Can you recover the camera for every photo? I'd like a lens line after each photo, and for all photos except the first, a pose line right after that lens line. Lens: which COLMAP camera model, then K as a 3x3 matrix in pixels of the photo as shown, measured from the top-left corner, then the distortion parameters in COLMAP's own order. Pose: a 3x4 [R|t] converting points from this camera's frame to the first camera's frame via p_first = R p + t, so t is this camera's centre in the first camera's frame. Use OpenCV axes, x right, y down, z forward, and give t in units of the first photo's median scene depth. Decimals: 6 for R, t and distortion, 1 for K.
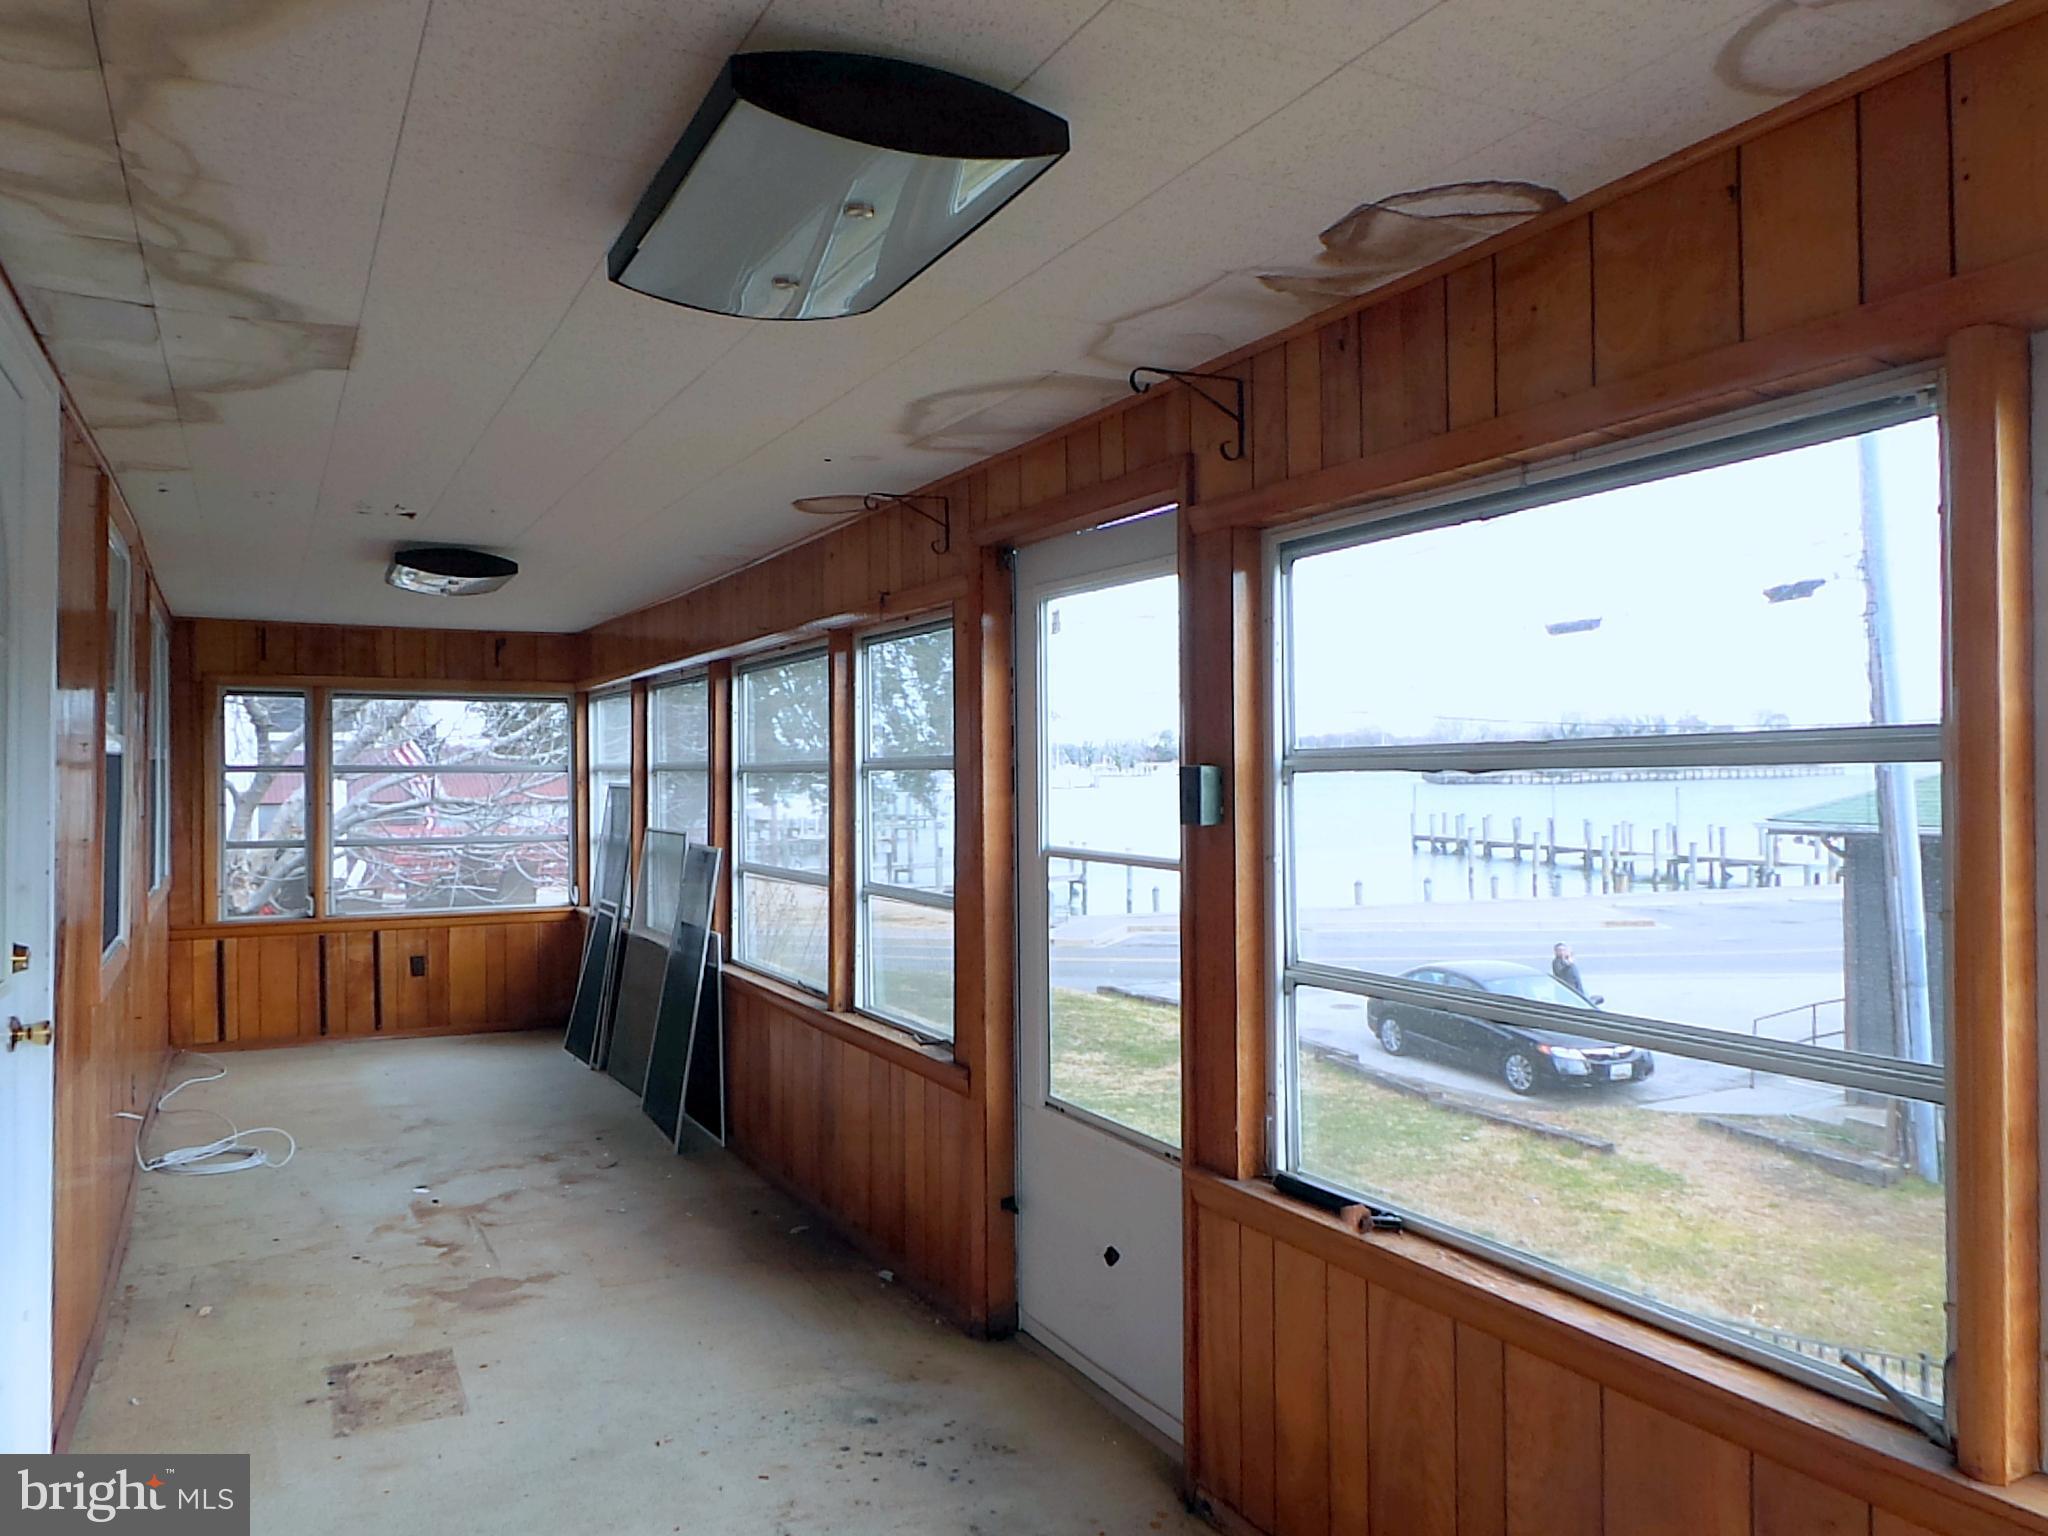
lens RADIAL K [[1423.3, 0, 1024.0], [0, 1423.3, 768.0], [0, 0, 1]] dist [-0.002836, -0.000690]
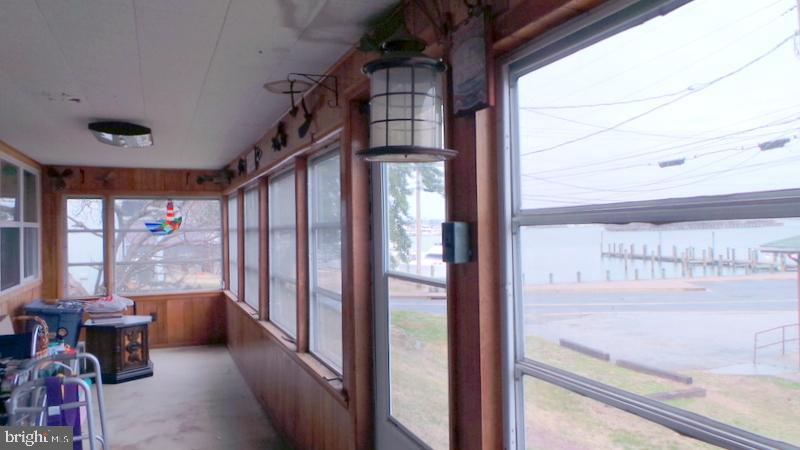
lens RADIAL K [[561.9, 0, 402.1], [0, 561.9, 228.2], [0, 0, 1]] dist [-0.001694, 0.000377]
pose [[0.997188, -0.011383, -0.074070, 0.059481], [0.011463, 0.999934, 0.000655, 0.001874], [0.074057, -0.001502, 0.997253, 0.223530]]
